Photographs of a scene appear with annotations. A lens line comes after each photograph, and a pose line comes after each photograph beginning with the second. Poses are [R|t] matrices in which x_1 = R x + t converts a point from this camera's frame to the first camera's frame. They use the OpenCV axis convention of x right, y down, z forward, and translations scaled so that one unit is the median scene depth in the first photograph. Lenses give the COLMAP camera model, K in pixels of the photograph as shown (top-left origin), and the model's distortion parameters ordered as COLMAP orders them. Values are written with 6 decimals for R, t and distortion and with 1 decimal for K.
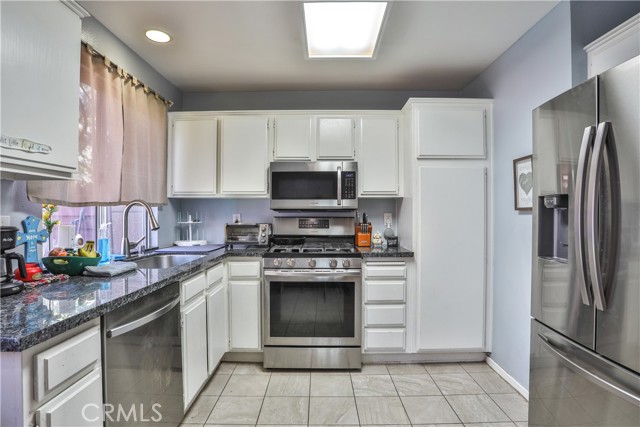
lens RADIAL K [[330.6, 0, 320.0], [0, 330.6, 213.5], [0, 0, 1]] dist [-0.073744, 0.029667]
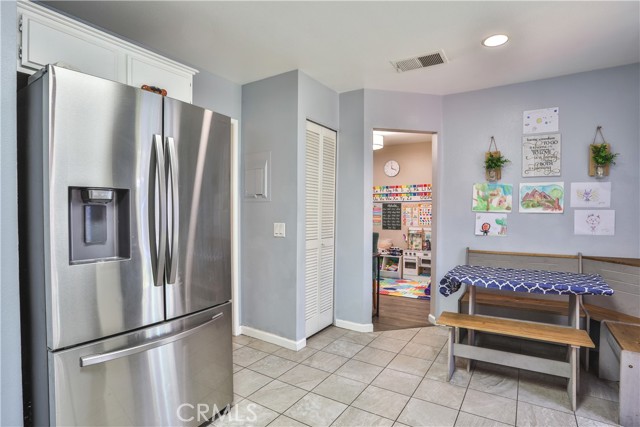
lens RADIAL K [[330.6, 0, 320.0], [0, 330.6, 213.5], [0, 0, 1]] dist [-0.073744, 0.029667]
pose [[-0.848469, -0.010284, 0.529145, -0.120697], [-0.001693, 0.999859, 0.016717, -0.002303], [-0.529242, 0.013288, -0.848367, 0.812620]]
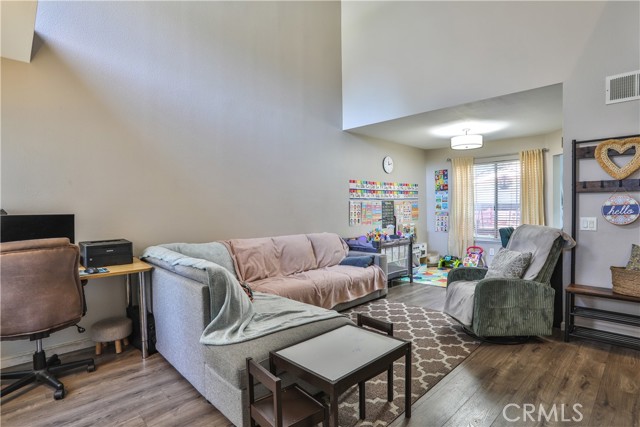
lens RADIAL K [[330.6, 0, 320.0], [0, 330.6, 213.5], [0, 0, 1]] dist [-0.073744, 0.029667]
pose [[-0.716941, 0.020480, -0.696833, 2.634871], [0.008802, 0.999755, 0.020327, 0.001736], [0.697079, 0.008440, -0.716945, -0.161882]]
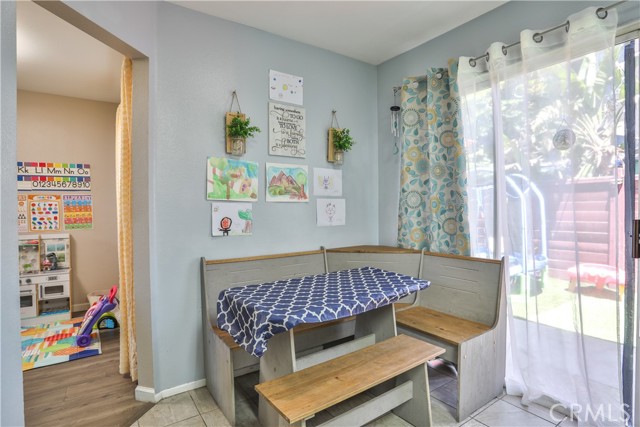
lens RADIAL K [[330.6, 0, 320.0], [0, 330.6, 213.5], [0, 0, 1]] dist [-0.073744, 0.029667]
pose [[-0.819560, 0.011951, -0.572869, 0.270443], [0.004766, 0.999890, 0.014042, 0.032234], [0.572974, 0.008778, -0.819527, 0.269157]]
